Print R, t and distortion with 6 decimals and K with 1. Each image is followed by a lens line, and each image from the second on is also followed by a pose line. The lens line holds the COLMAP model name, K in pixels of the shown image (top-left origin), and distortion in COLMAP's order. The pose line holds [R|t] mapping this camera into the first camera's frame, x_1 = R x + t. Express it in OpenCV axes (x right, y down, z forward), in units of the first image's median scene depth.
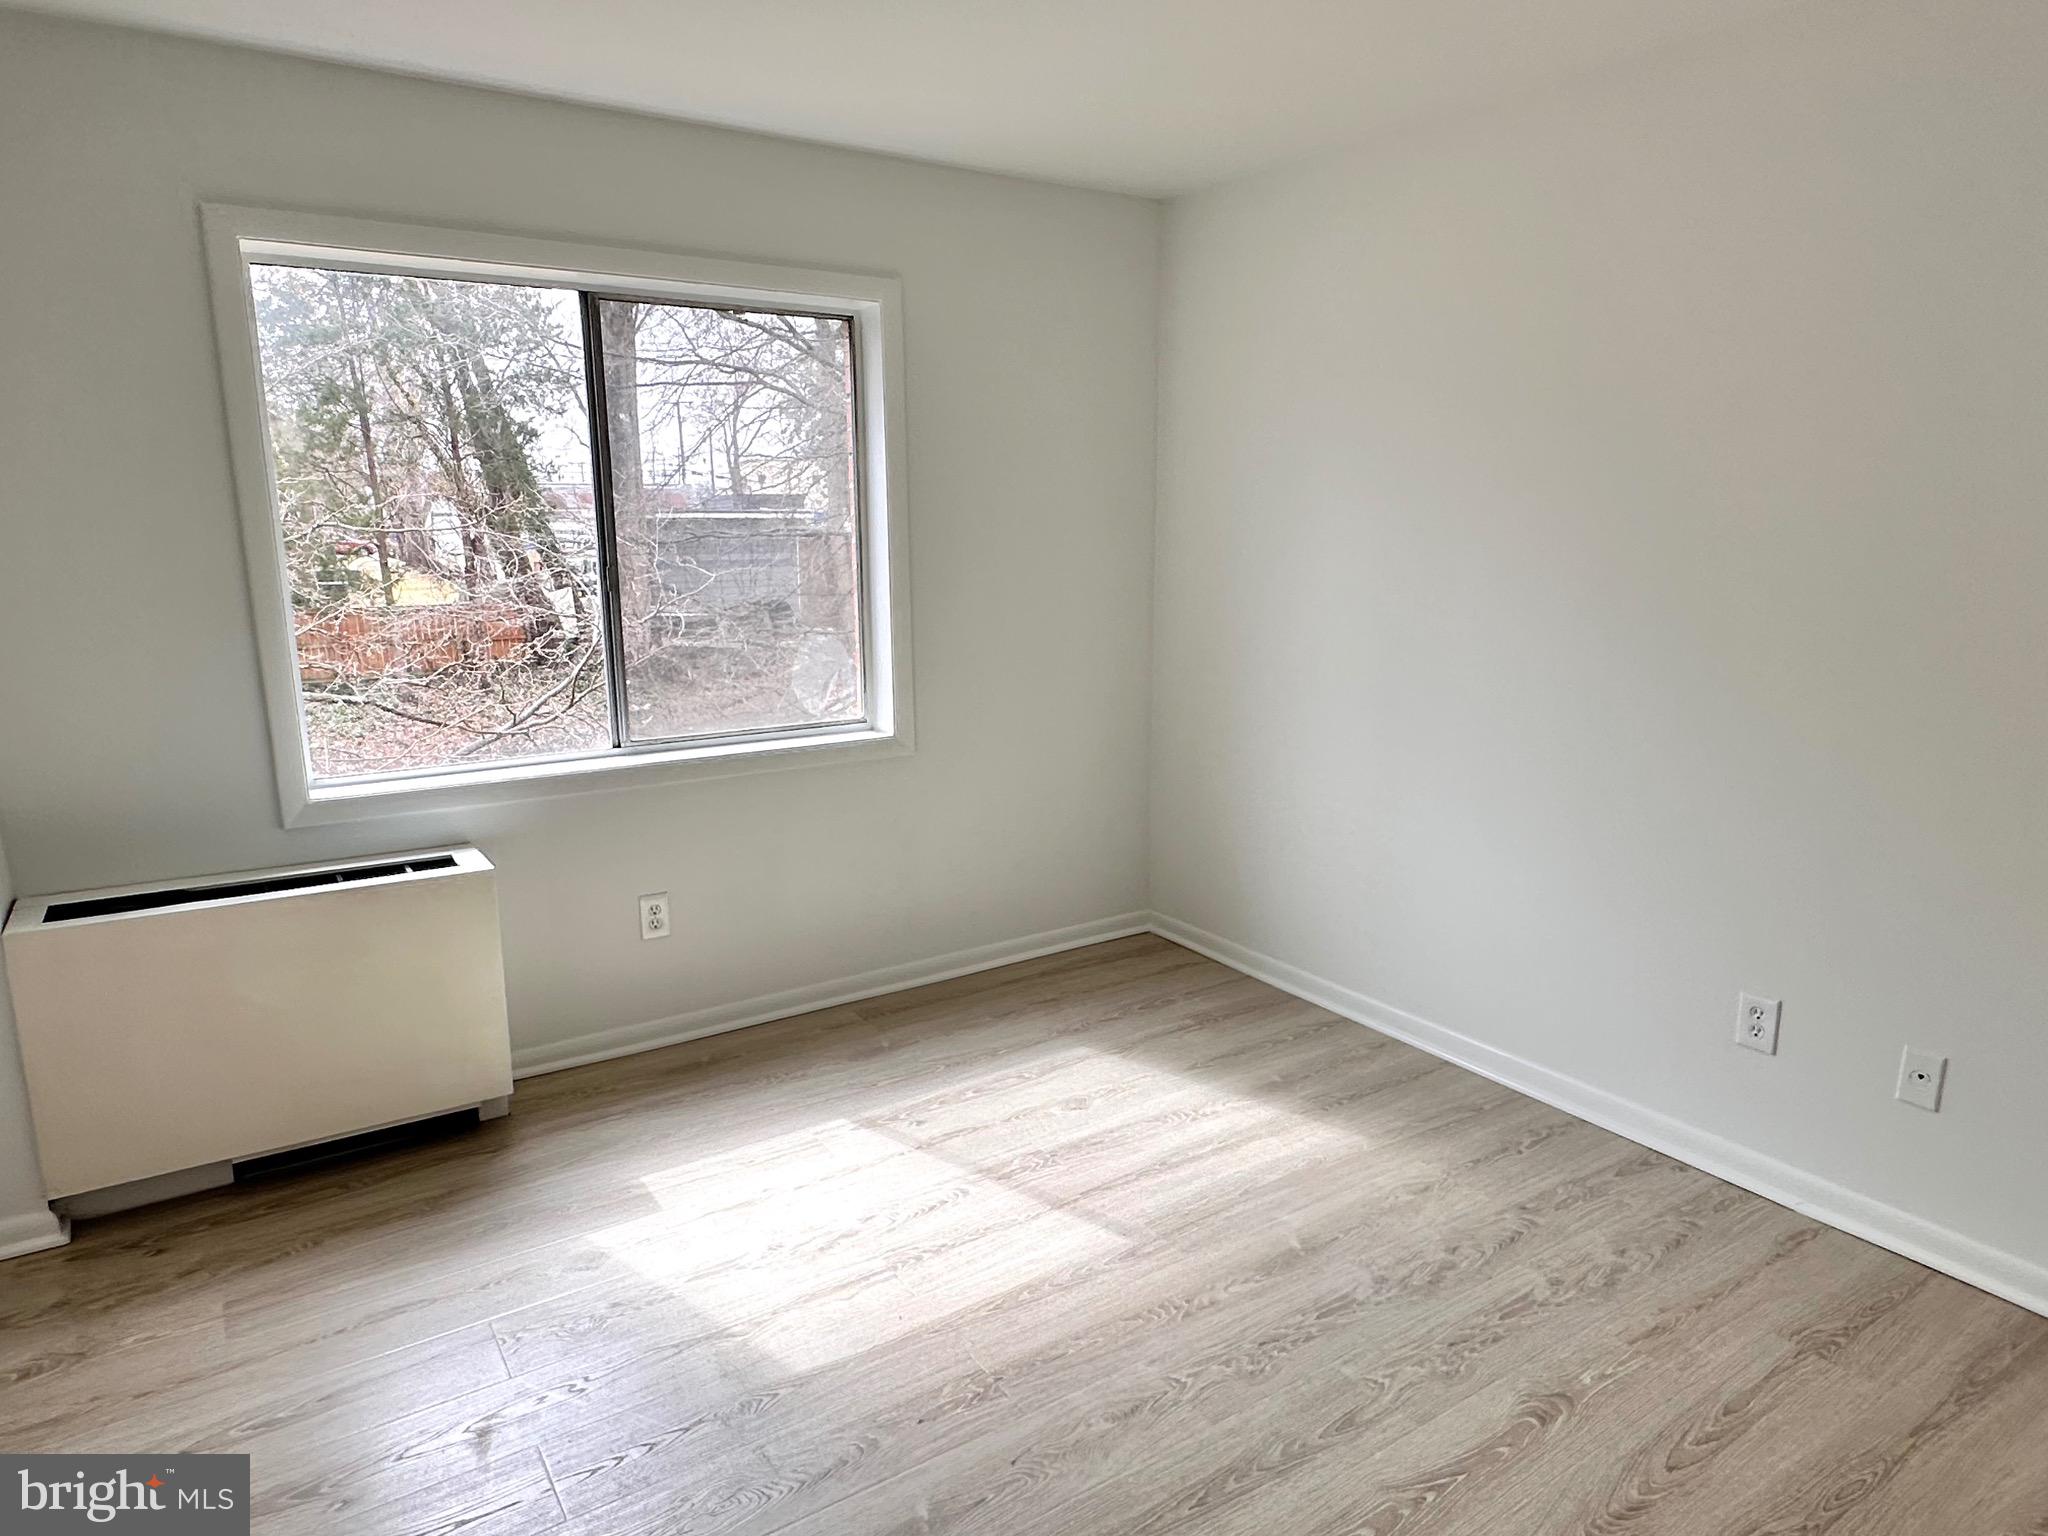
lens RADIAL K [[1242.8, 0, 1024.0], [0, 1242.8, 768.0], [0, 0, 1]] dist [0.000916, 0.000111]
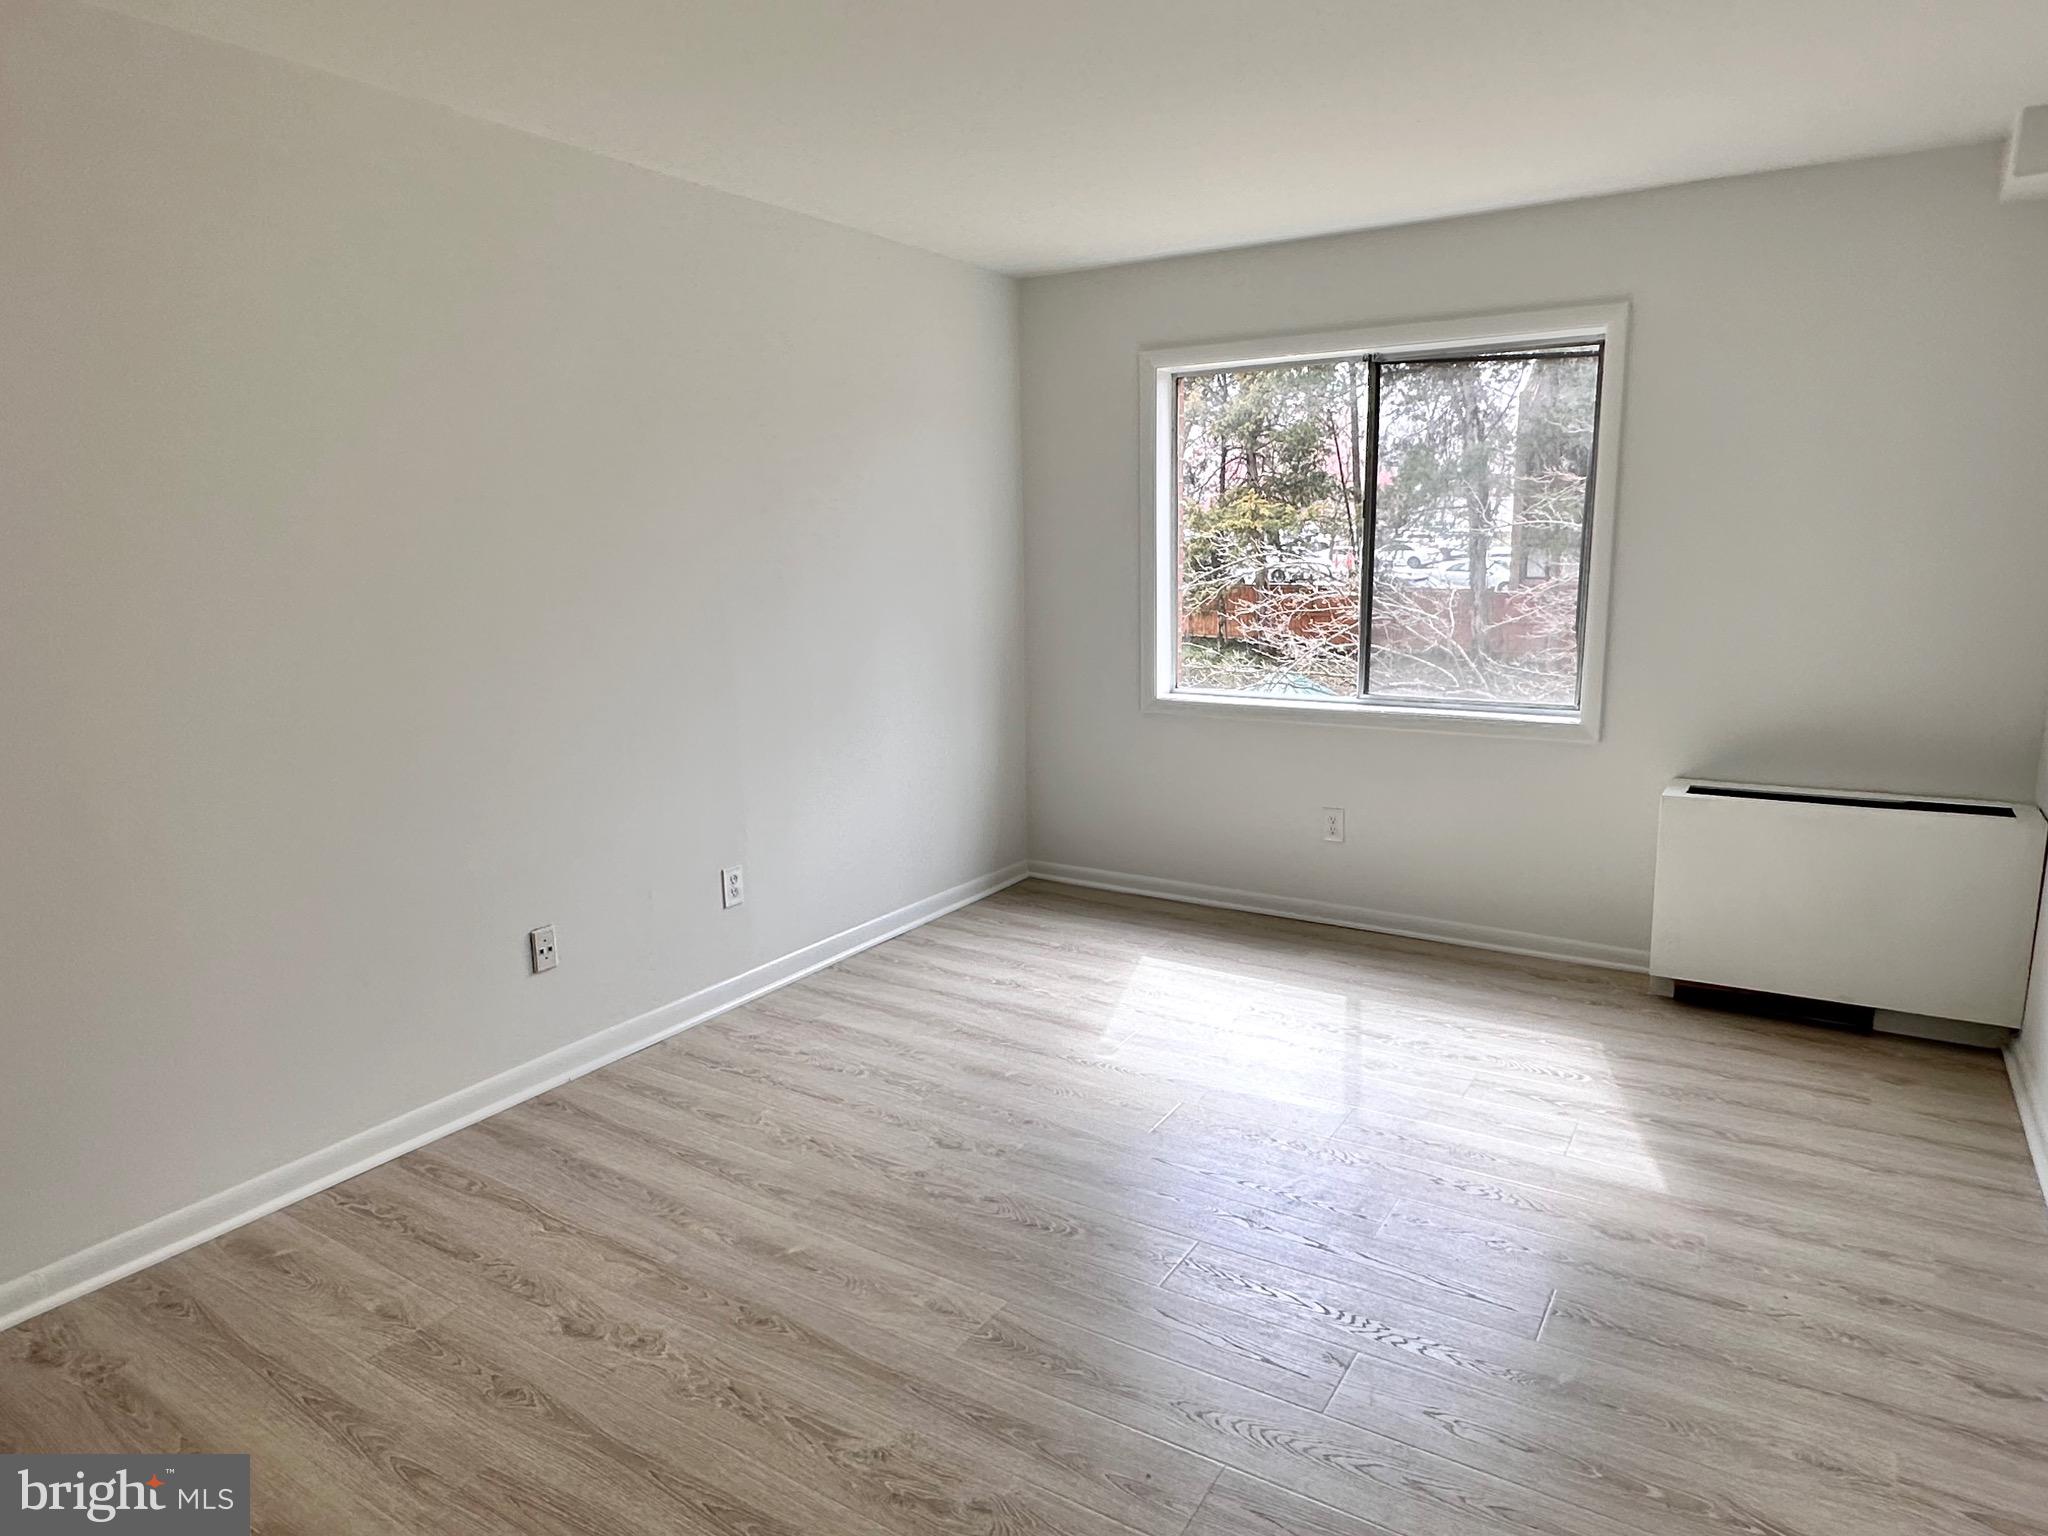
lens RADIAL K [[1242.8, 0, 1024.0], [0, 1242.8, 768.0], [0, 0, 1]] dist [0.000916, 0.000111]
pose [[0.419478, 0.166270, -0.892408, 0.747751], [-0.163090, 0.980890, 0.106095, -0.028173], [0.892995, 0.101038, 0.438579, 0.109064]]
